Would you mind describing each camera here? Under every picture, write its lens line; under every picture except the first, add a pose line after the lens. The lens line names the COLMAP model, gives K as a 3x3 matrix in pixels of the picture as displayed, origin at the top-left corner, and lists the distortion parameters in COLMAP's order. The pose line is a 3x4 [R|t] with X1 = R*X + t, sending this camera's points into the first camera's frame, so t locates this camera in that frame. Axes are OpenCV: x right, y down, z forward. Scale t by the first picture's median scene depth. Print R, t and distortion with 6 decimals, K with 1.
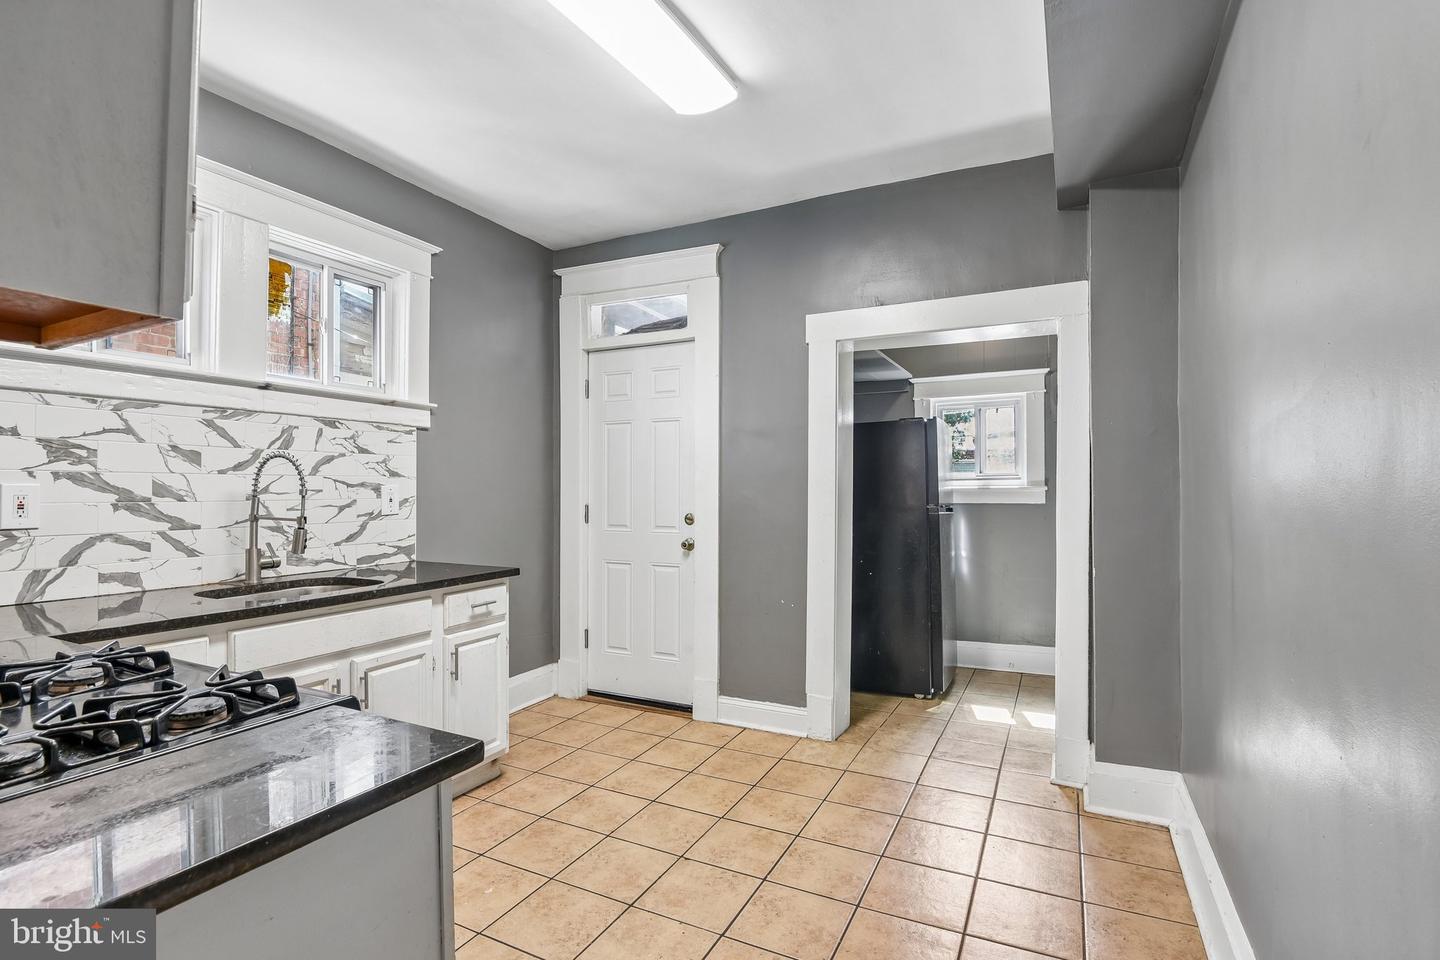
lens RADIAL K [[694.2, 0, 735.8], [0, 694.2, 485.2], [0, 0, 1]] dist [-0.015937, -0.001391]
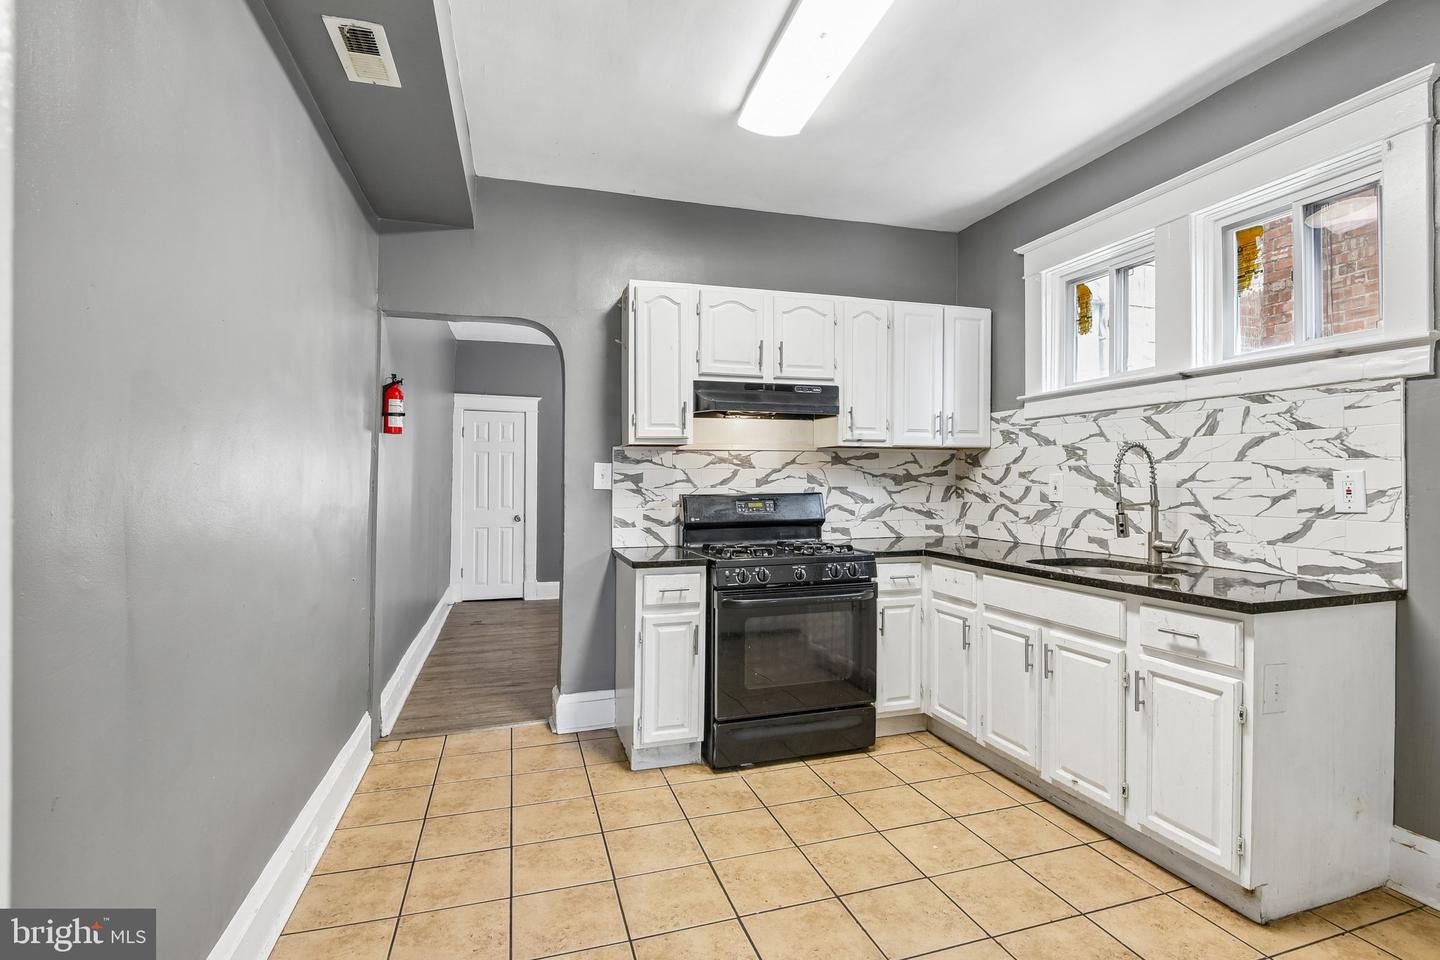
lens RADIAL K [[694.2, 0, 735.8], [0, 694.2, 485.2], [0, 0, 1]] dist [-0.015937, -0.001391]
pose [[-0.724306, 0.003749, -0.689468, 0.453046], [0.002027, 0.999992, 0.003308, 0.012259], [0.689476, 0.000998, -0.724308, 1.157221]]
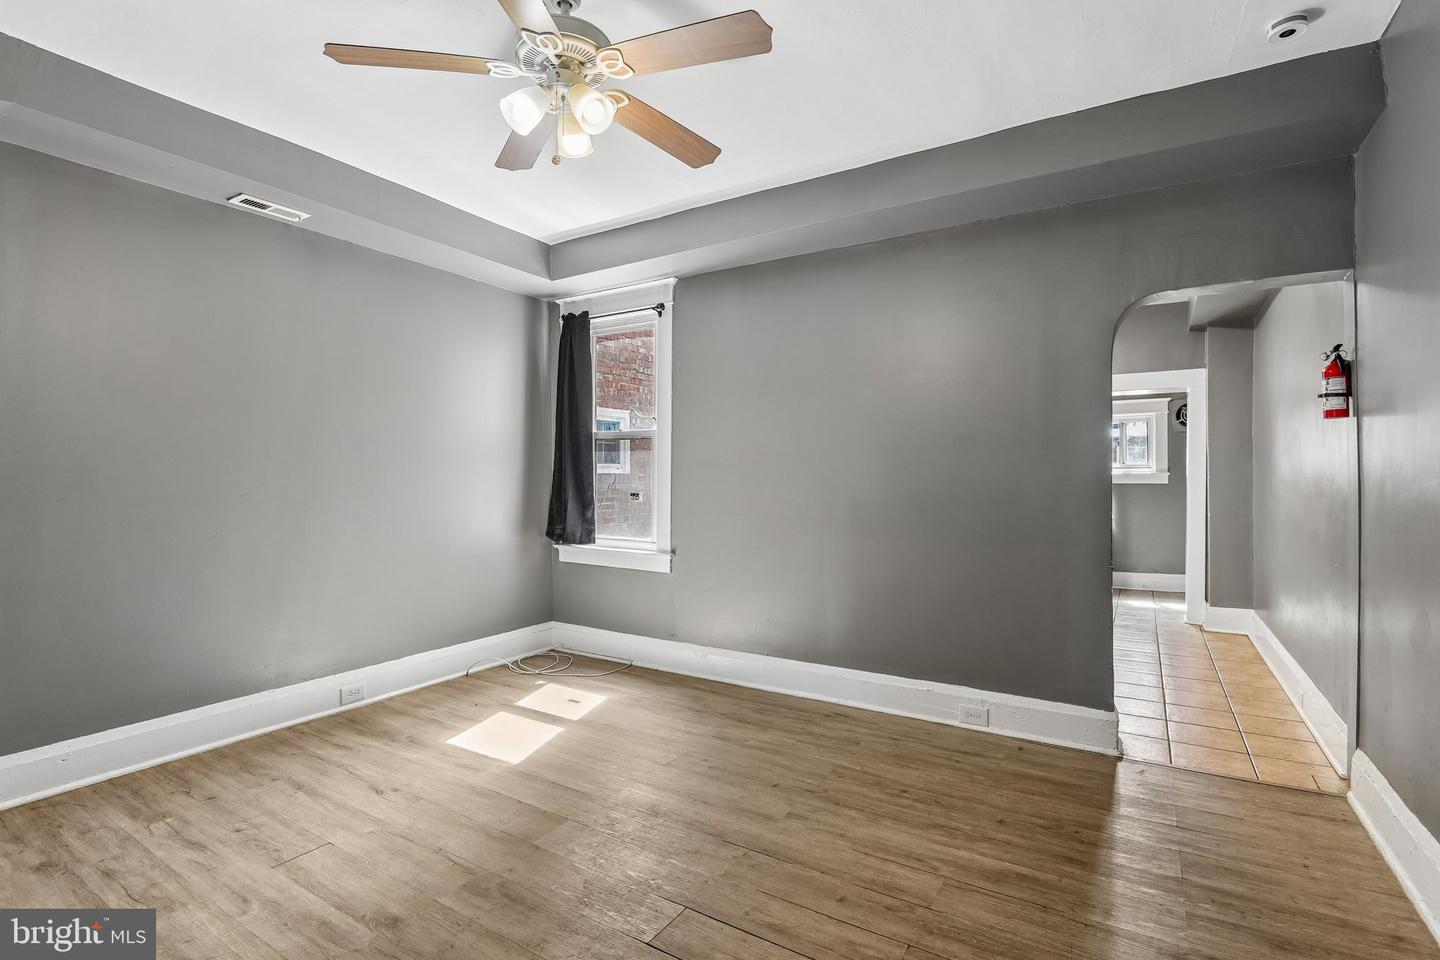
lens RADIAL K [[694.2, 0, 735.8], [0, 694.2, 485.2], [0, 0, 1]] dist [-0.015937, -0.001391]
pose [[0.995652, -0.005119, -0.093008, -0.729373], [0.006381, 0.999892, 0.013272, 0.006006], [0.092930, -0.013808, 0.995577, -1.230794]]
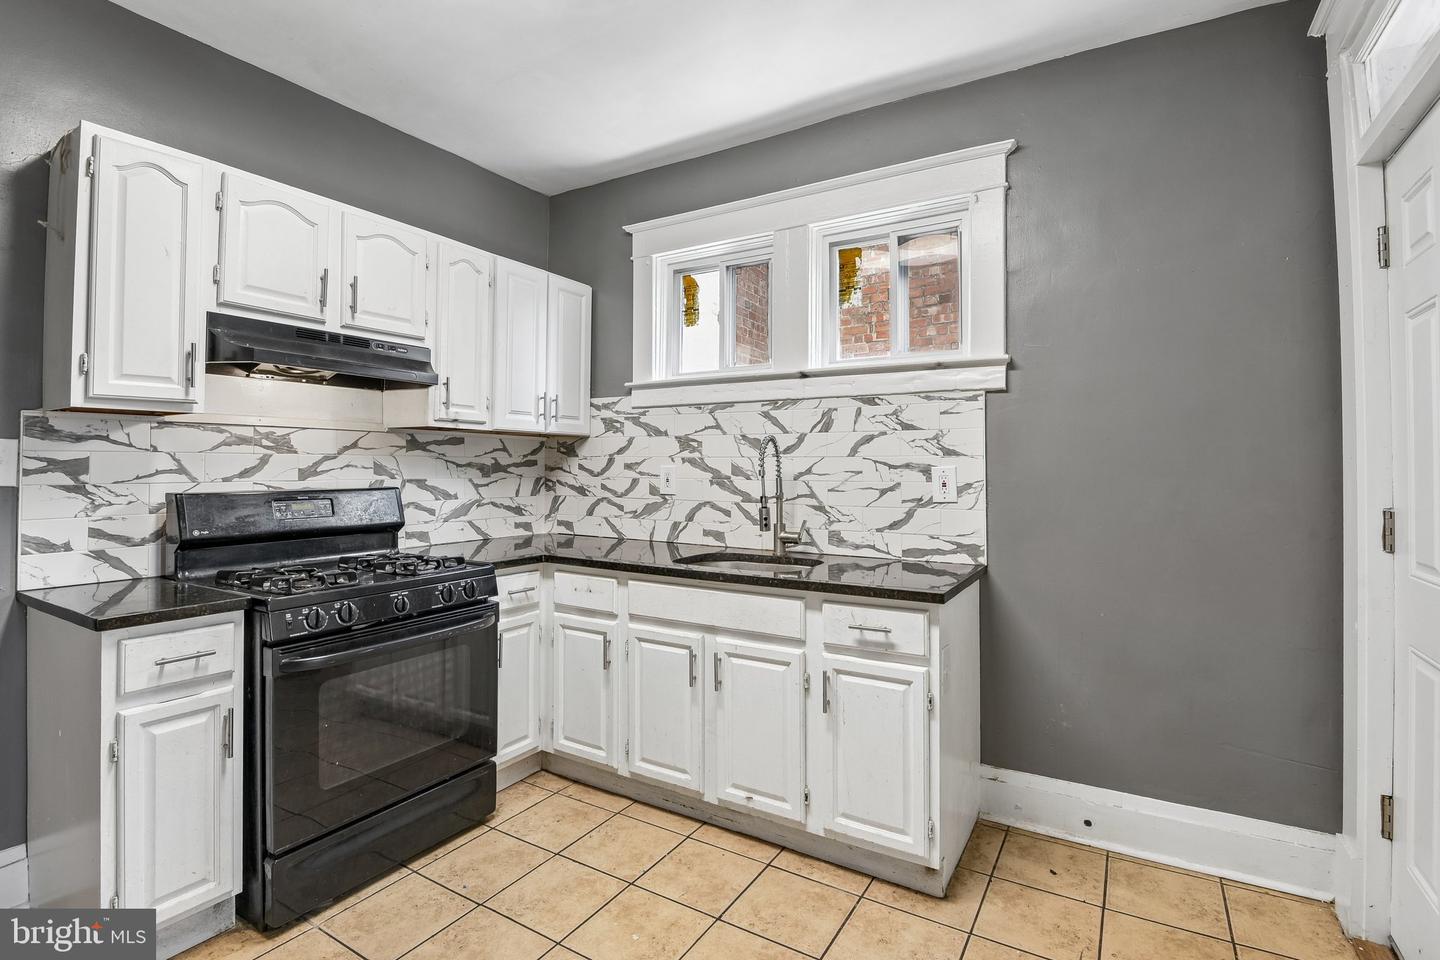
lens RADIAL K [[675.9, 0, 707.8], [0, 675.9, 462.7], [0, 0, 1]] dist [-0.001546, -0.013299]
pose [[-0.110025, -0.012731, -0.993847, 0.347262], [-0.002512, 0.999918, -0.012530, 0.006817], [0.993926, 0.001118, -0.110048, 0.874293]]
